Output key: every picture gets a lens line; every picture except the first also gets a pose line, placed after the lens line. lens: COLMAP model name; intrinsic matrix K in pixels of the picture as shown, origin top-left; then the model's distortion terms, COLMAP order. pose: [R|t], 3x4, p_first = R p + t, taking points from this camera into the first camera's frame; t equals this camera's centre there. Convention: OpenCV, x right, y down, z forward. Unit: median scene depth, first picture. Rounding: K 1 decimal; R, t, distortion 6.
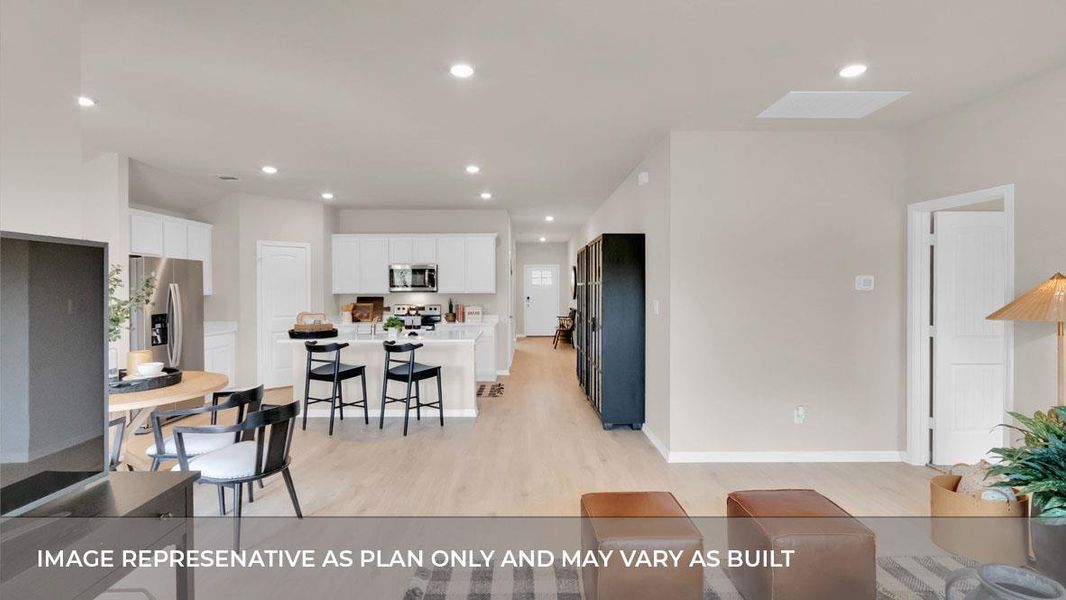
lens RADIAL K [[502.5, 0, 528.9], [0, 502.5, 294.1], [0, 0, 1]] dist [-0.001301, 0.002935]
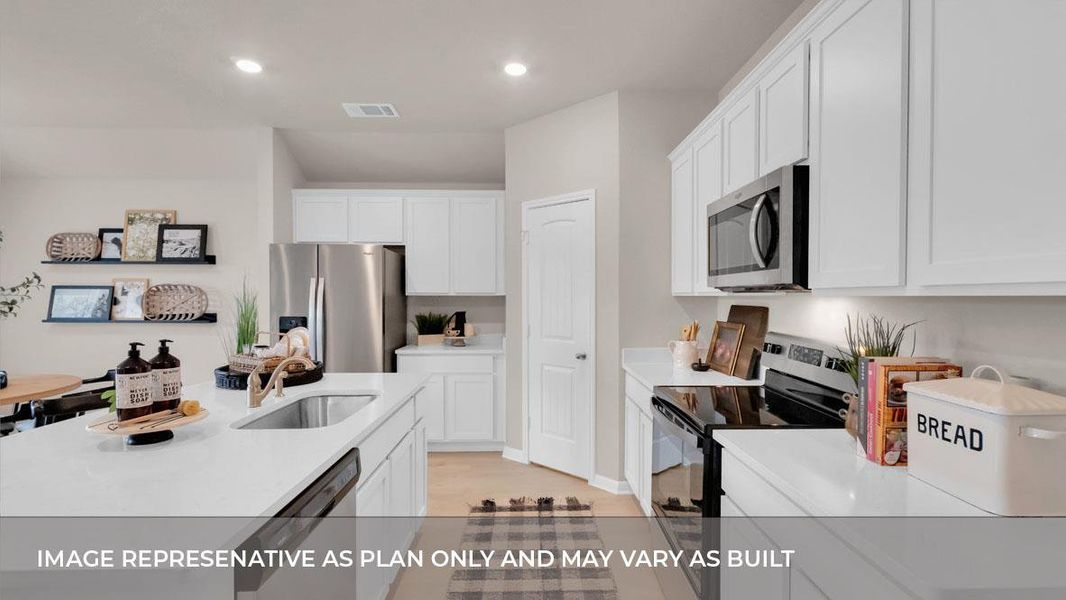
lens RADIAL K [[502.5, 0, 541.0], [0, 502.5, 301.2], [0, 0, 1]] dist [-0.001301, 0.002935]
pose [[0.023220, 0.017614, -0.999575, 0.053869], [-0.013369, 0.999761, 0.017307, -0.002742], [0.999641, 0.012962, 0.023450, 1.271763]]
